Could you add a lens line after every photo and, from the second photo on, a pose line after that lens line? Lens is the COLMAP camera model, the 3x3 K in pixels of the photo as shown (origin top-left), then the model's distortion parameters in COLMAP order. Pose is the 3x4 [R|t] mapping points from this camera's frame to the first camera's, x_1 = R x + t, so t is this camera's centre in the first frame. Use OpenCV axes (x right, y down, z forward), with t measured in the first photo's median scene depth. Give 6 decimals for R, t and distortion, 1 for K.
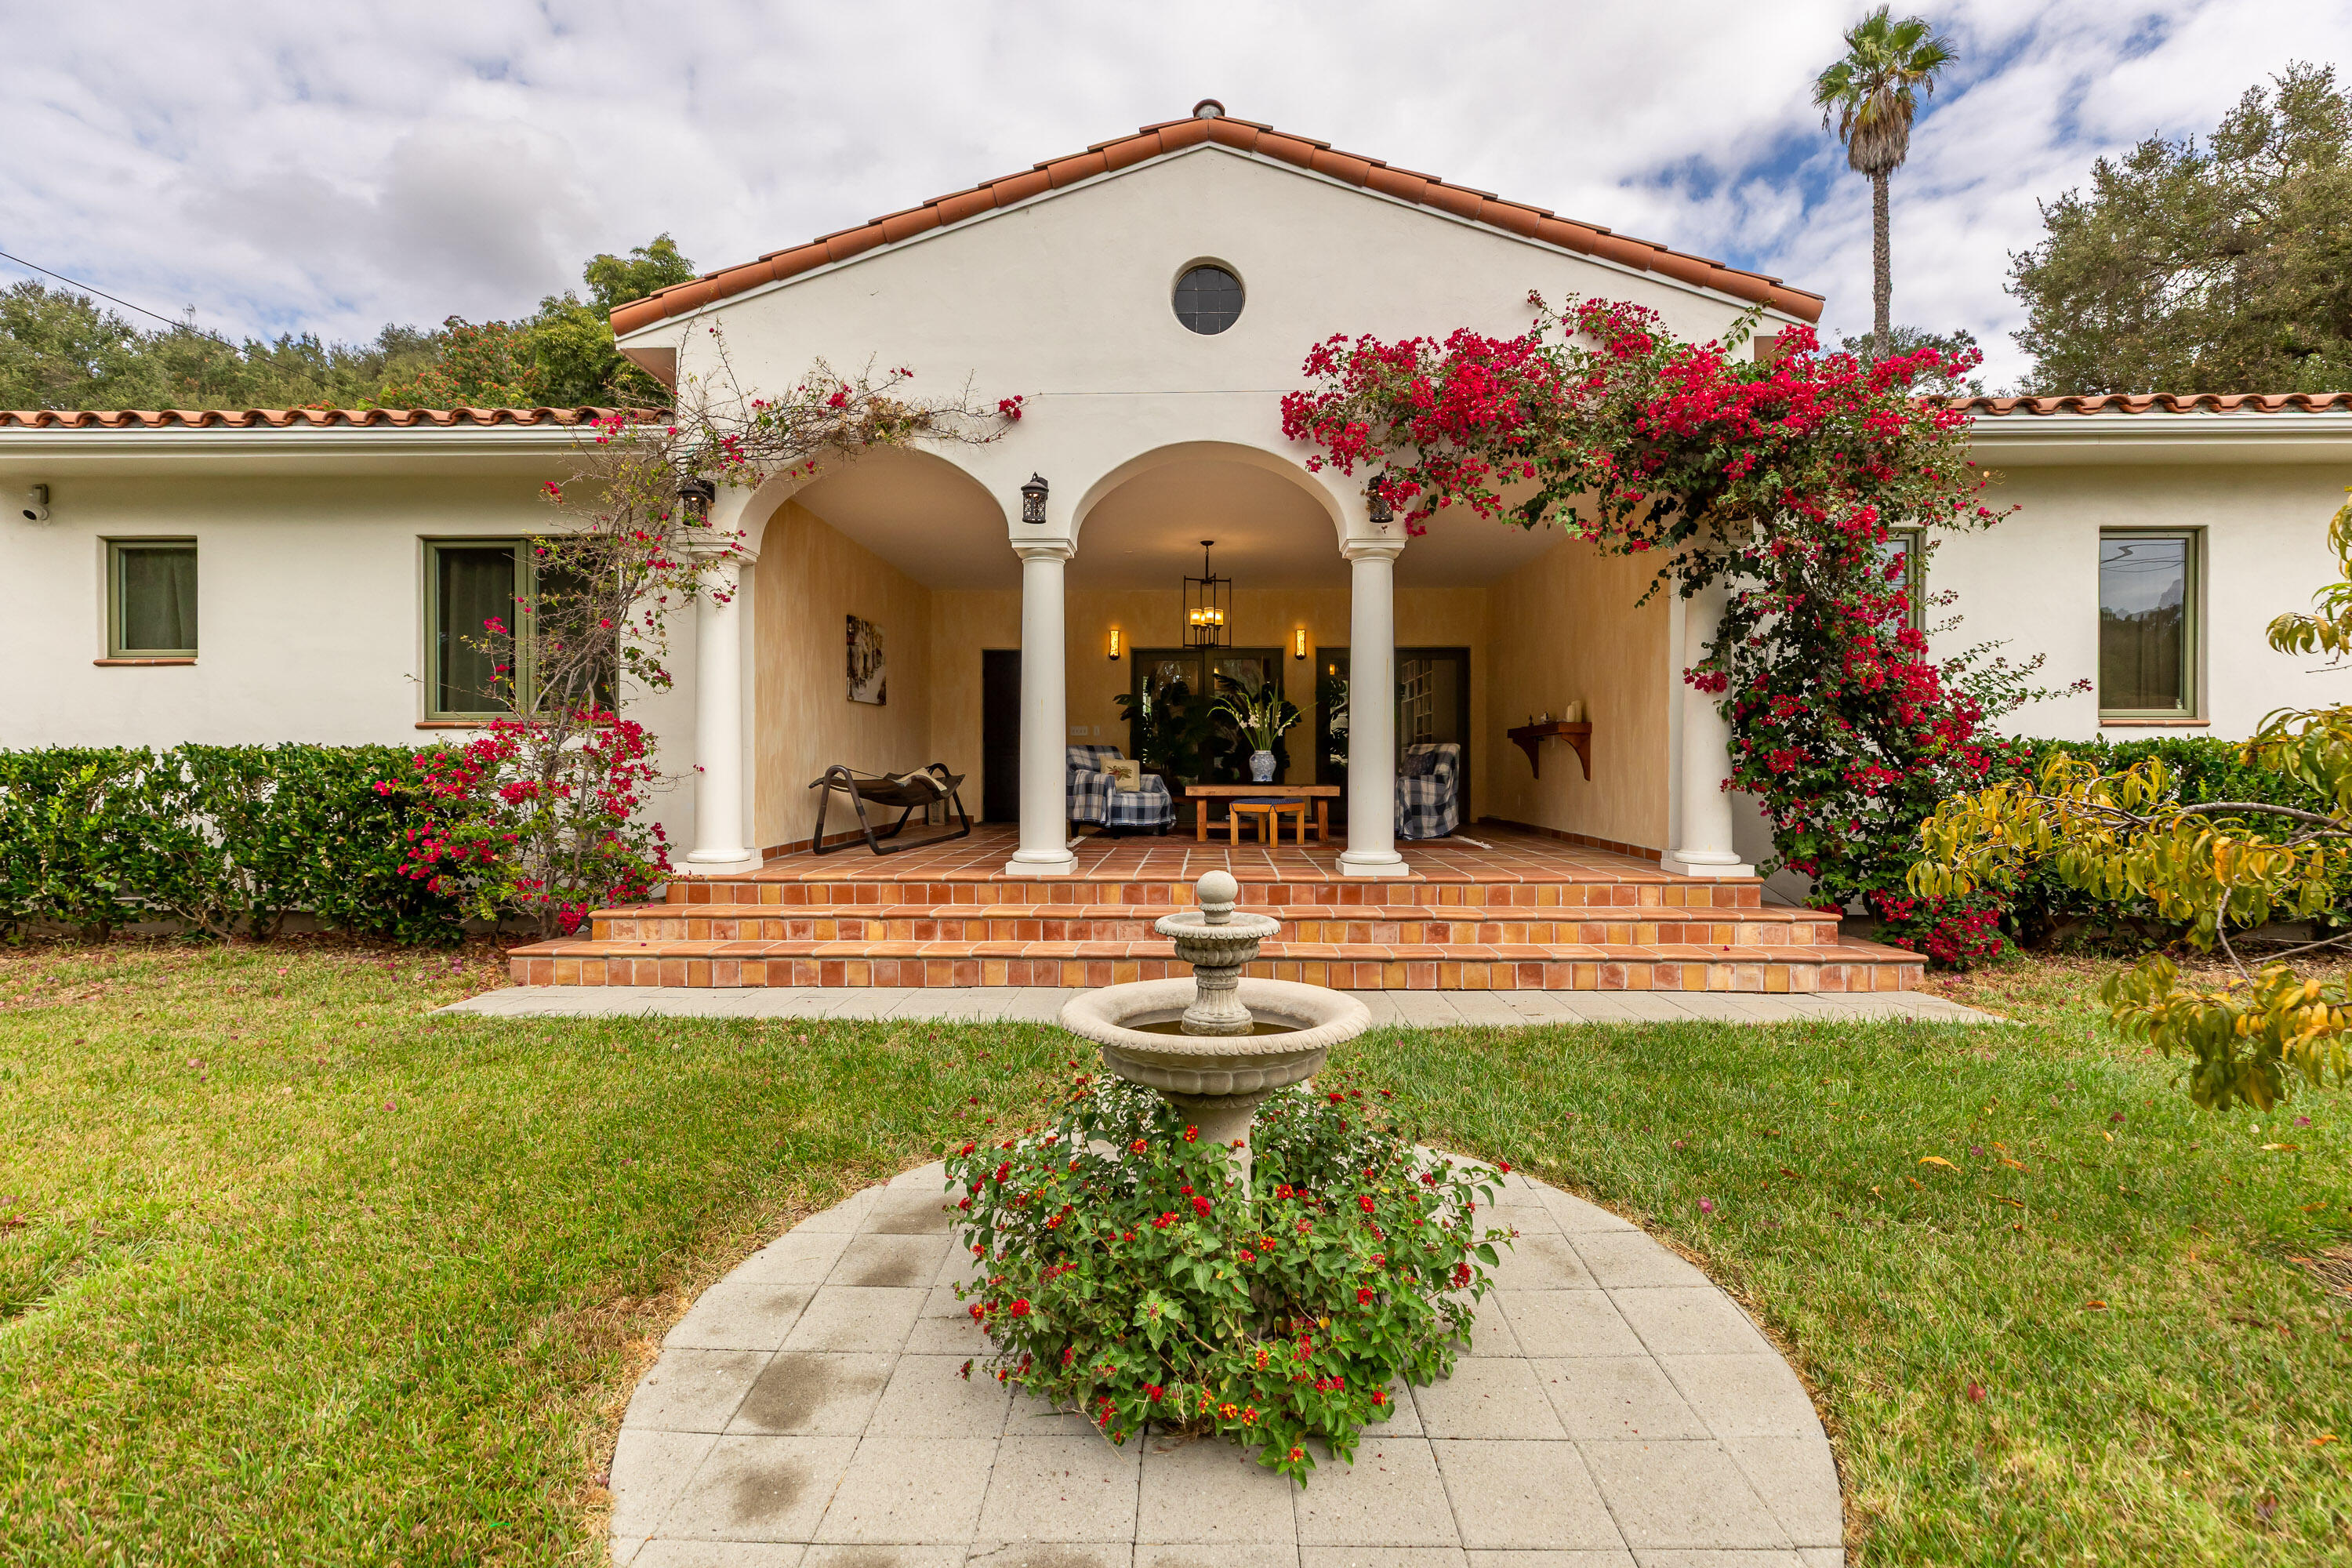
lens RADIAL K [[1053.7, 0, 1180.7], [0, 1053.7, 772.9], [0, 0, 1]] dist [0.001061, -0.009830]
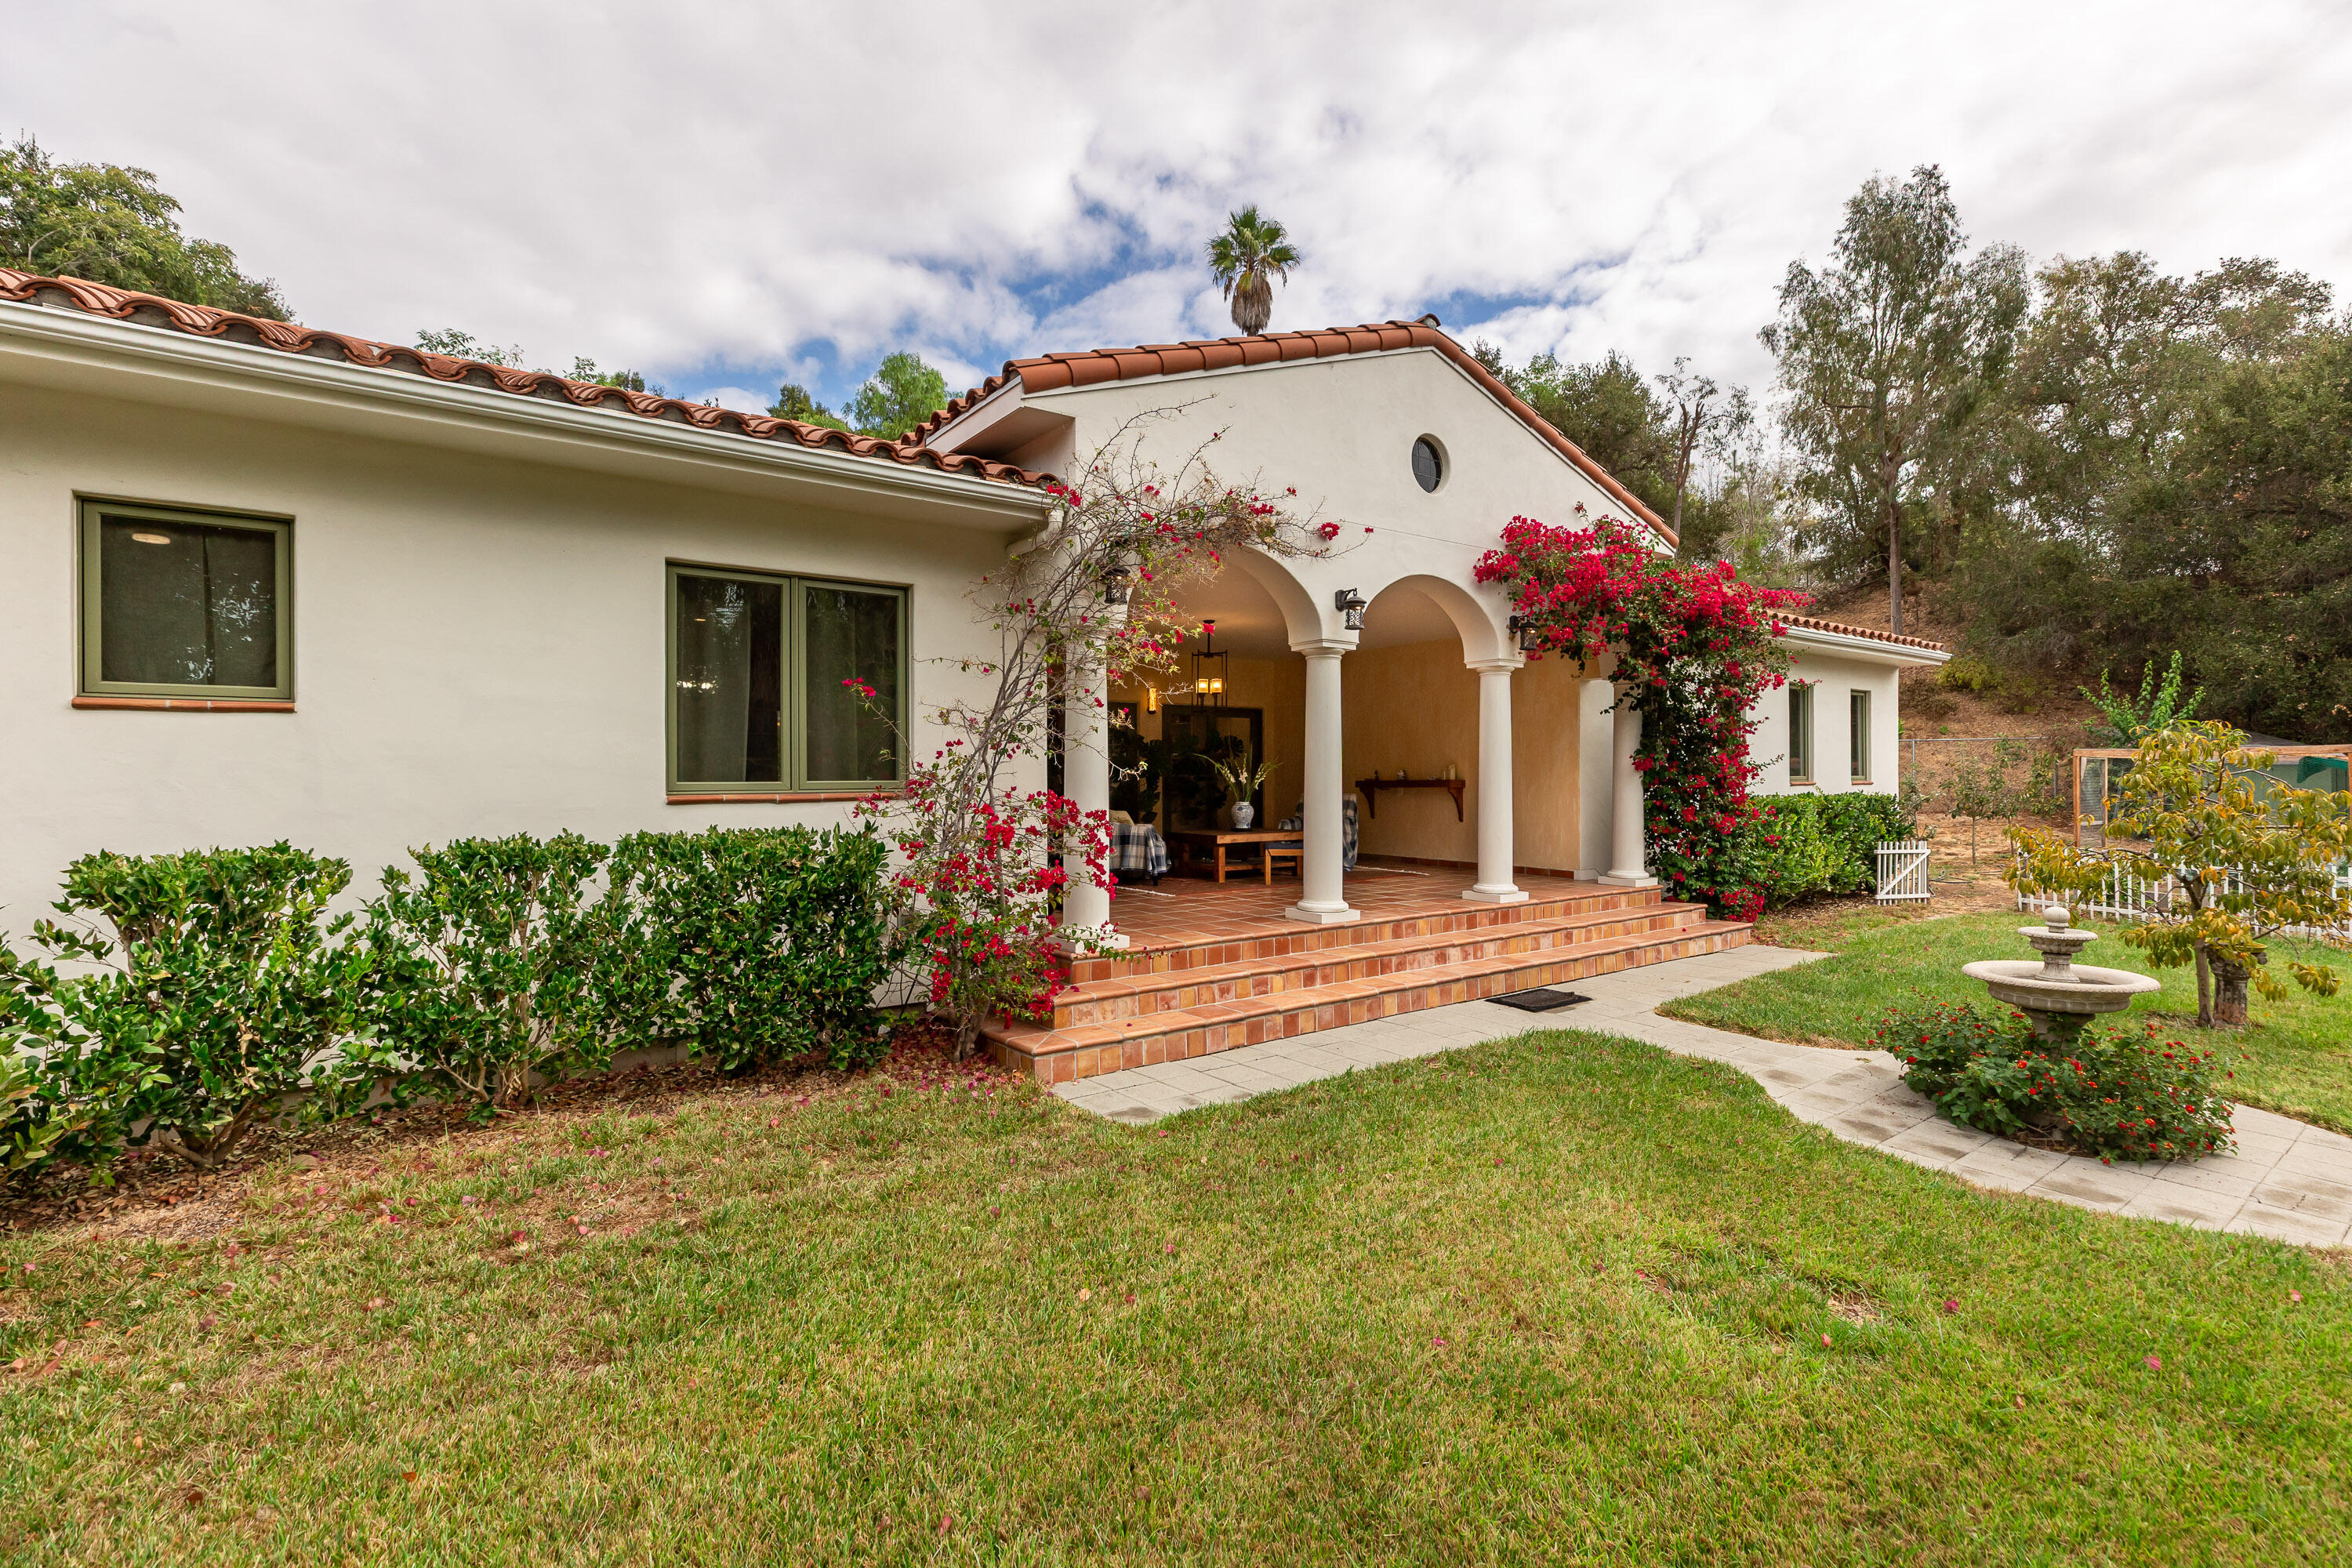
lens RADIAL K [[1033.6, 0, 1176.0], [0, 1033.6, 784.0], [0, 0, 1]] dist [-0.026991, 0.009431]
pose [[0.802329, -0.005621, 0.596856, -0.884025], [0.006654, 0.999978, 0.000472, -0.055188], [-0.596845, 0.003593, 0.802348, 0.154713]]
